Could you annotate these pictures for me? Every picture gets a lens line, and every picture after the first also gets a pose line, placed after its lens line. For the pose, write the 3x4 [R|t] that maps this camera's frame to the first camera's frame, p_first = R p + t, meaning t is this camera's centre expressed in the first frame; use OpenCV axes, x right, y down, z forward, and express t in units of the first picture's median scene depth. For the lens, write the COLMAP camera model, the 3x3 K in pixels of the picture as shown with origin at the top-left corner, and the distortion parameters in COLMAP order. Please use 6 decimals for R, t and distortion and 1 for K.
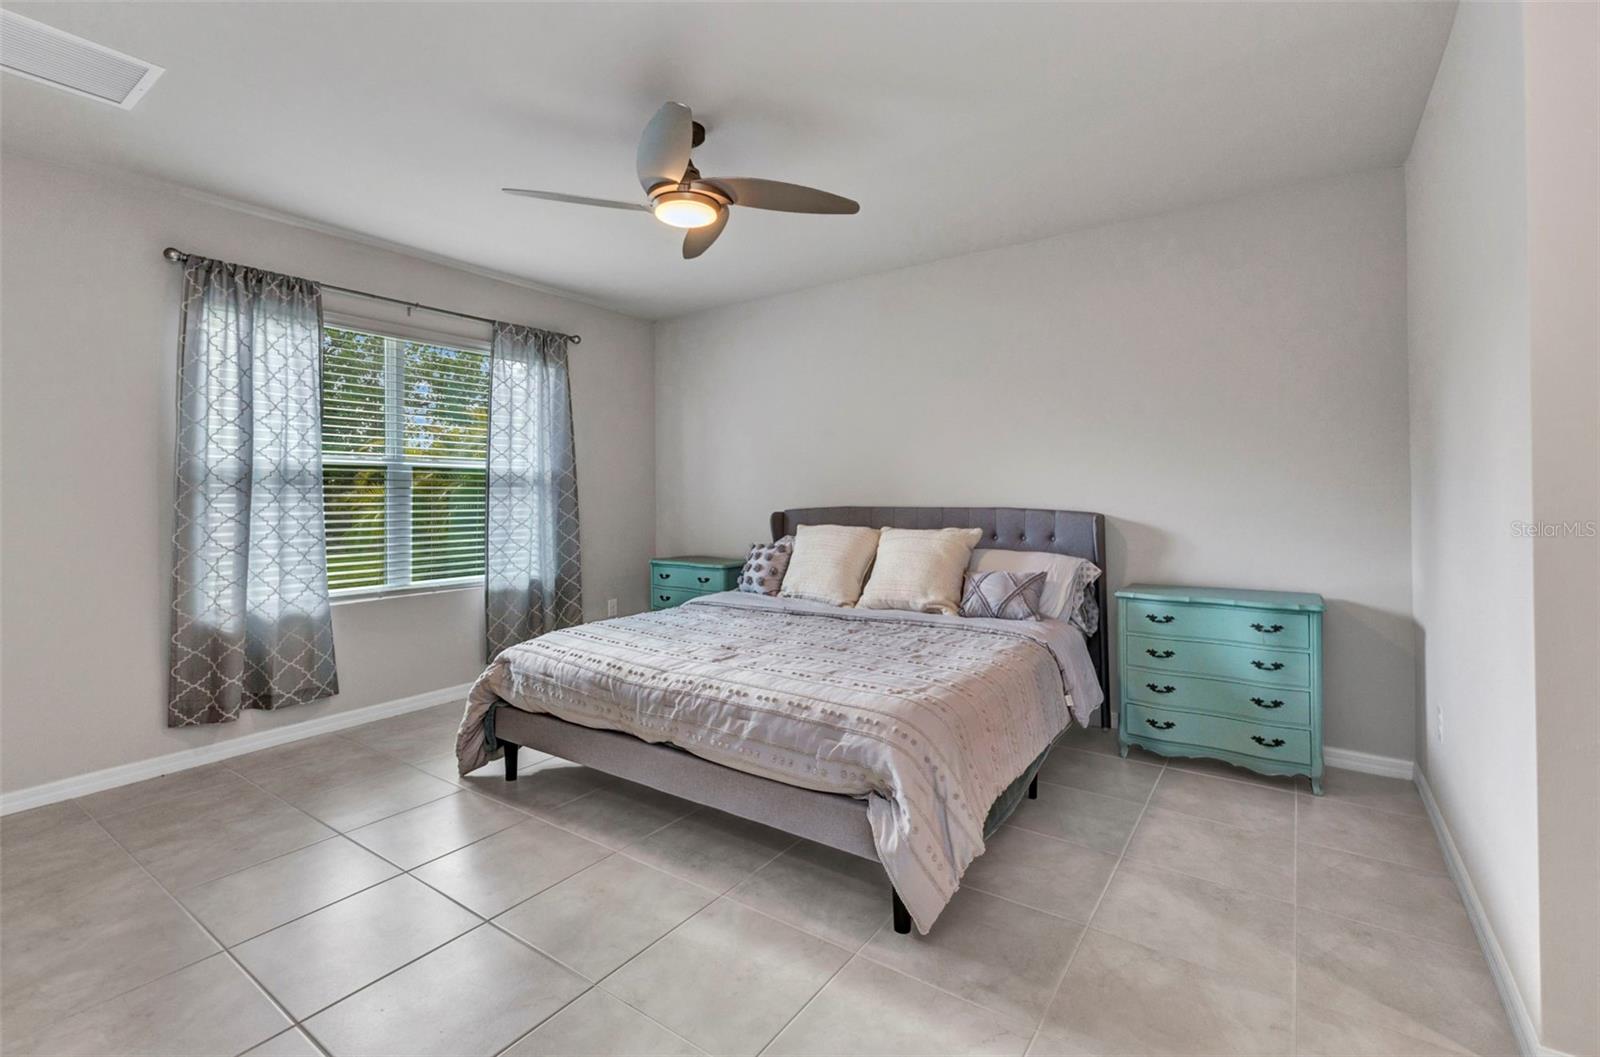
lens RADIAL K [[683.3, 0, 824.8], [0, 683.3, 499.0], [0, 0, 1]] dist [0.001683, 0.000151]
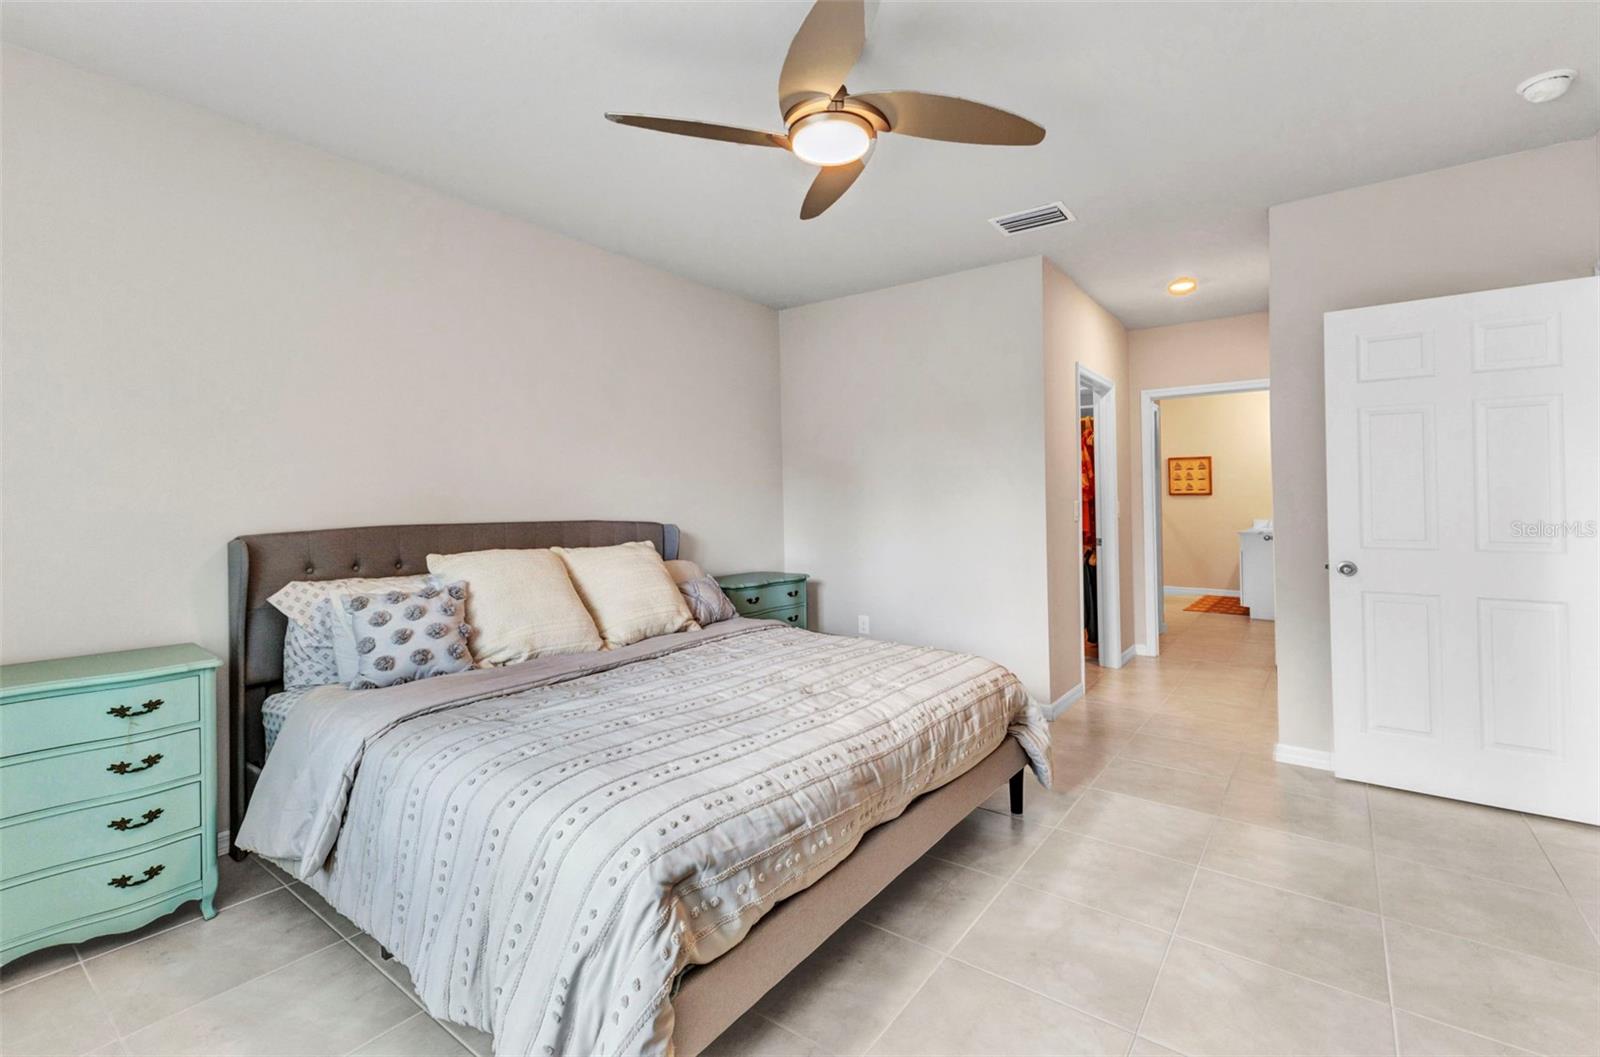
lens RADIAL K [[708.2, 0, 794.5], [0, 708.2, 493.9], [0, 0, 1]] dist [0.000034, -0.000091]
pose [[0.070775, 0.020574, 0.997280, -1.016627], [0.011663, 0.999702, -0.021451, 0.003829], [-0.997424, 0.013149, 0.070513, 0.995606]]
